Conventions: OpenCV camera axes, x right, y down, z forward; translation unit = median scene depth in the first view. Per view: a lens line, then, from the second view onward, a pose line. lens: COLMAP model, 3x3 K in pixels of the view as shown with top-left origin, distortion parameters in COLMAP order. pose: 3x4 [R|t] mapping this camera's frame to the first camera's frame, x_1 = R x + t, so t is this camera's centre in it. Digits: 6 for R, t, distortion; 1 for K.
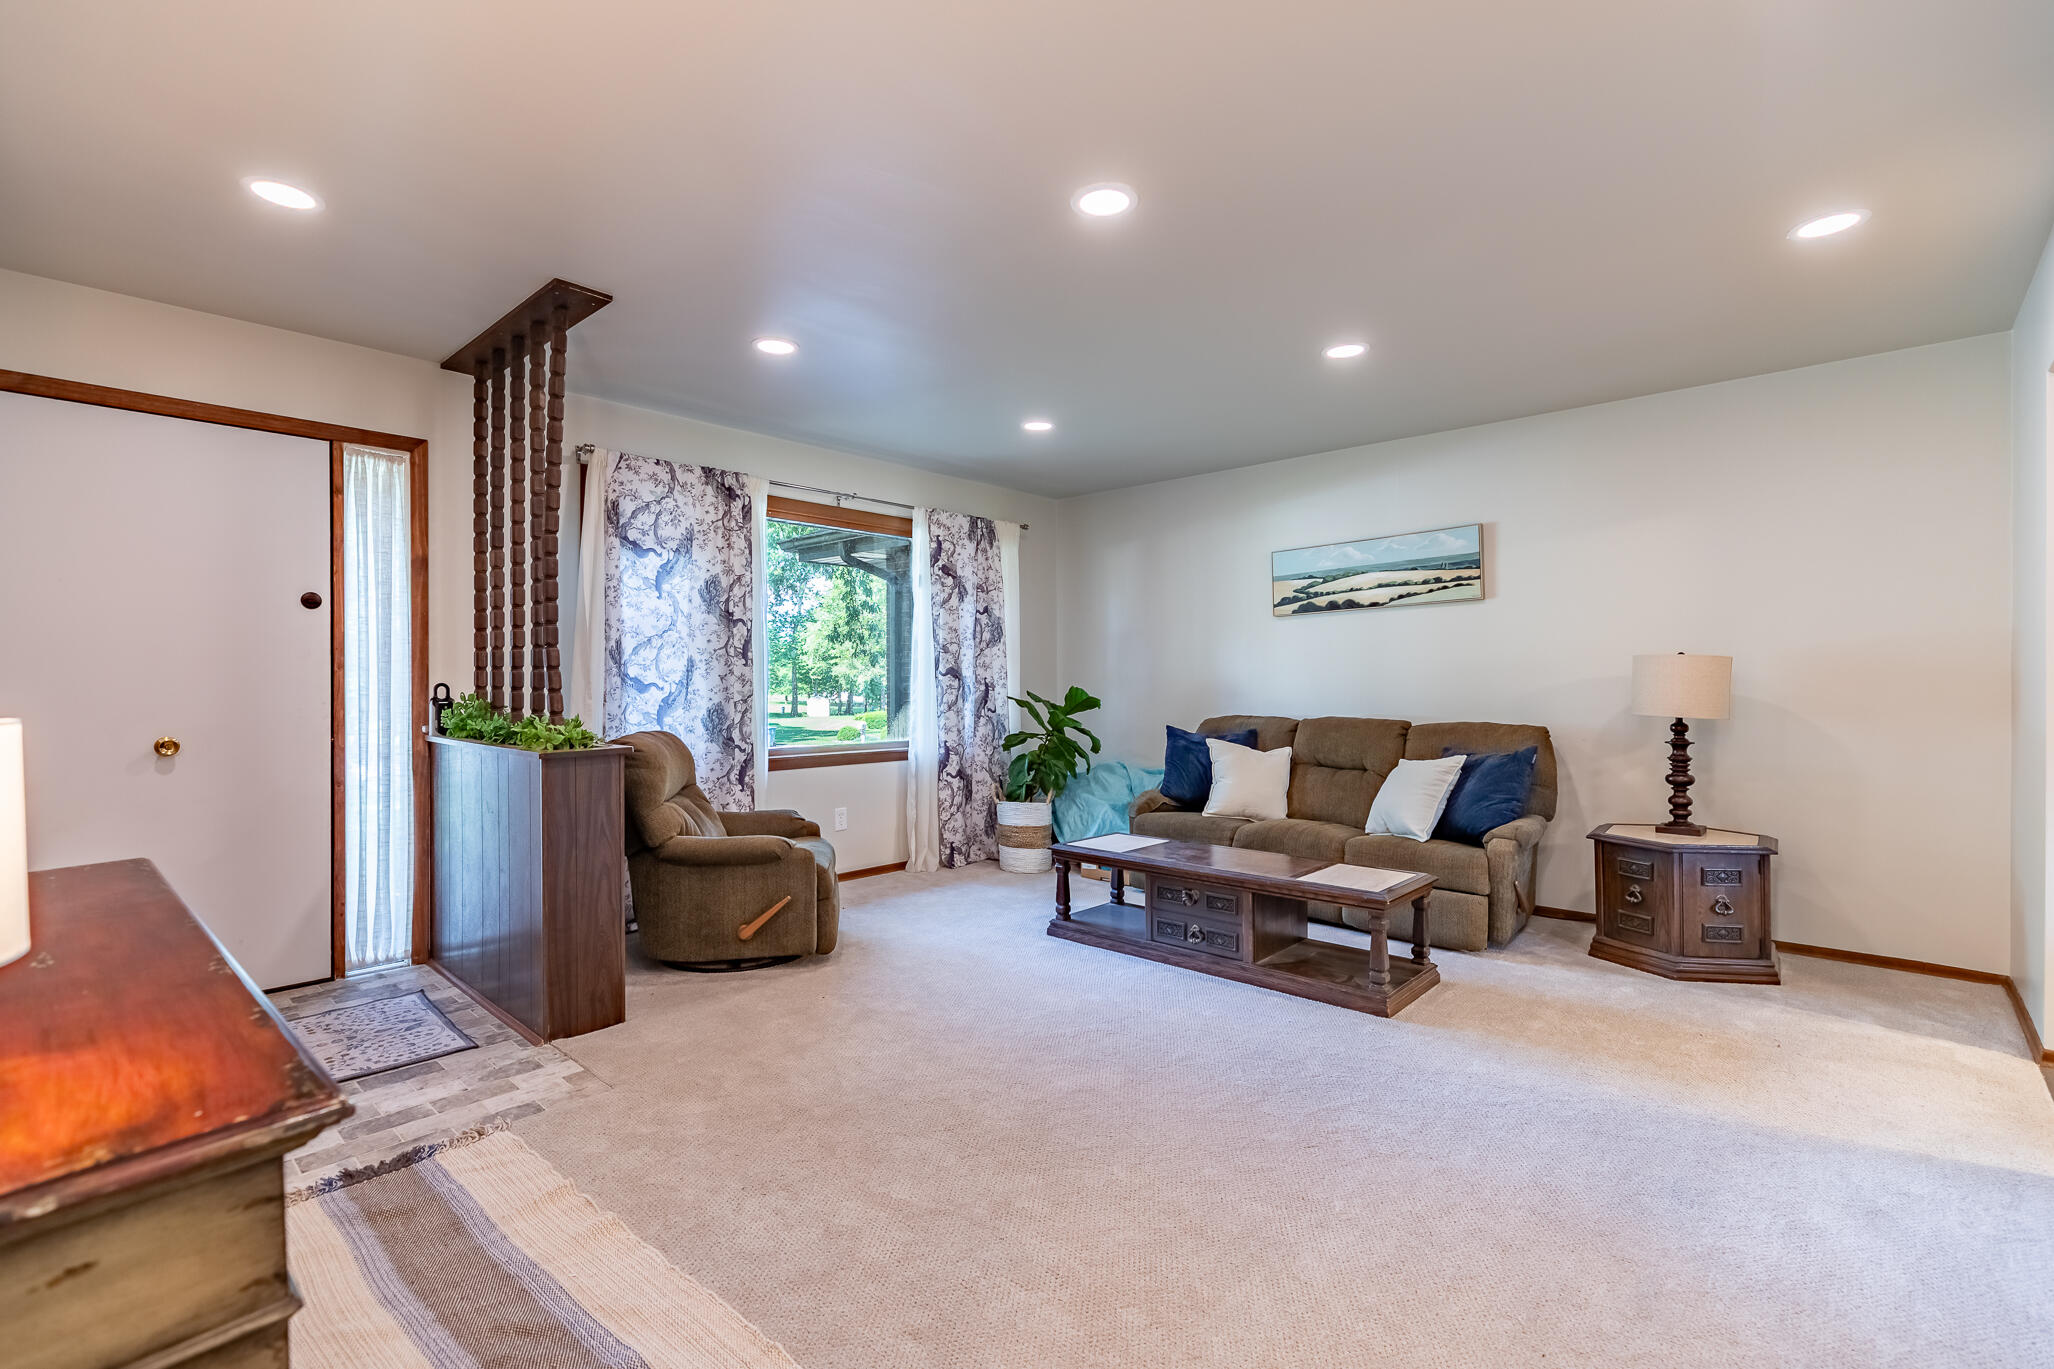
lens RADIAL K [[915.9, 0, 1025.4], [0, 915.9, 680.5], [0, 0, 1]] dist [0.005715, -0.001194]
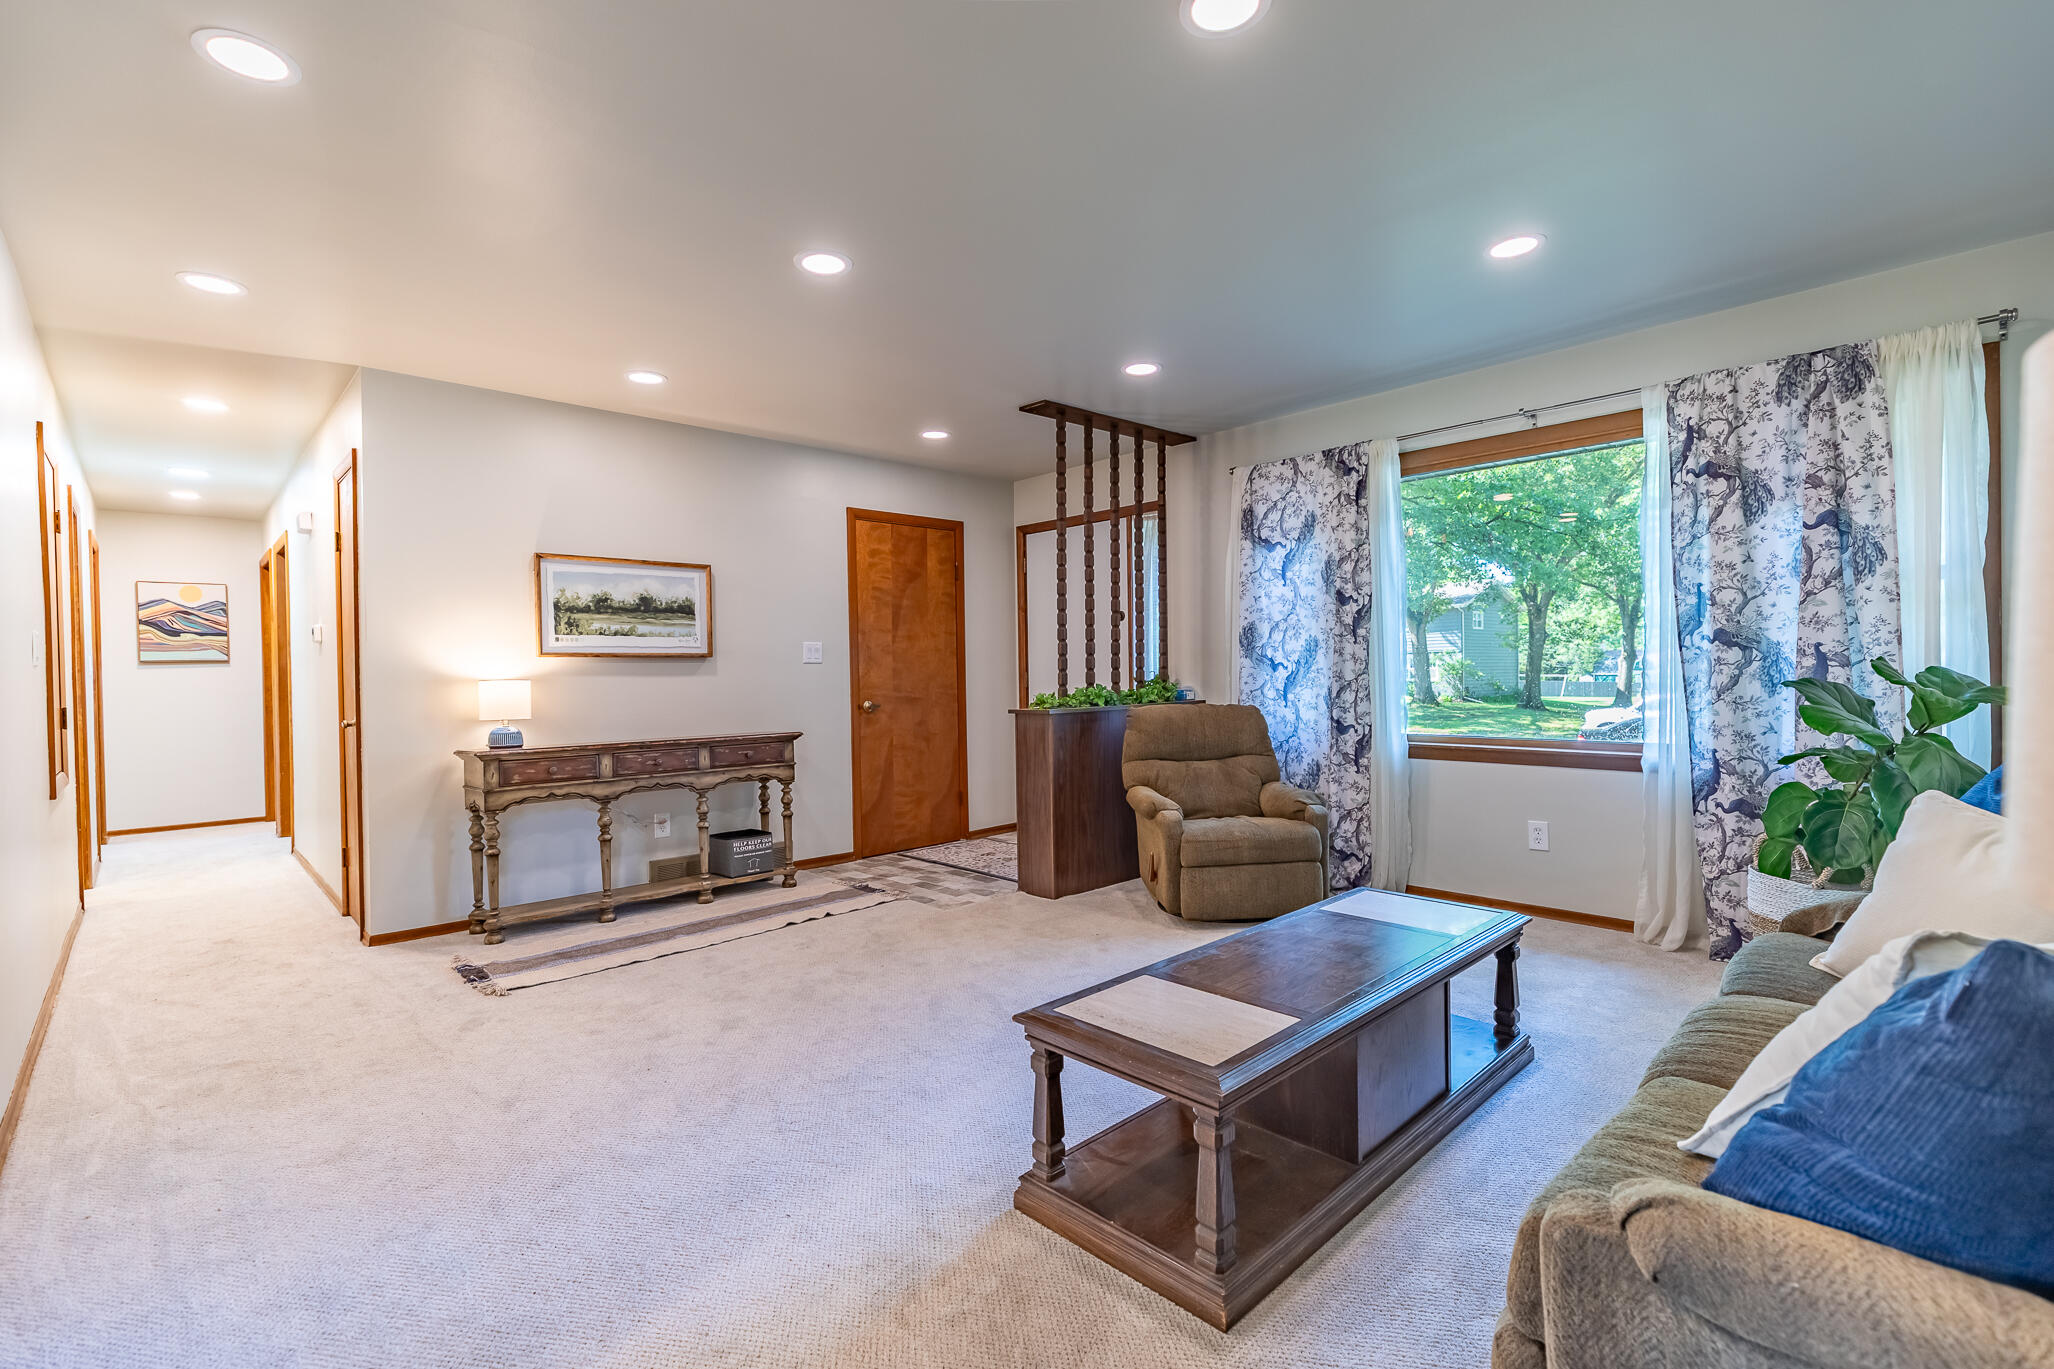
lens RADIAL K [[915.9, 0, 1025.4], [0, 915.9, 680.5], [0, 0, 1]] dist [0.005715, -0.001194]
pose [[-0.064934, 0.012665, -0.997809, 0.648427], [0.016967, 0.999789, 0.011586, 0.005621], [0.997745, -0.016177, -0.065135, 0.681321]]
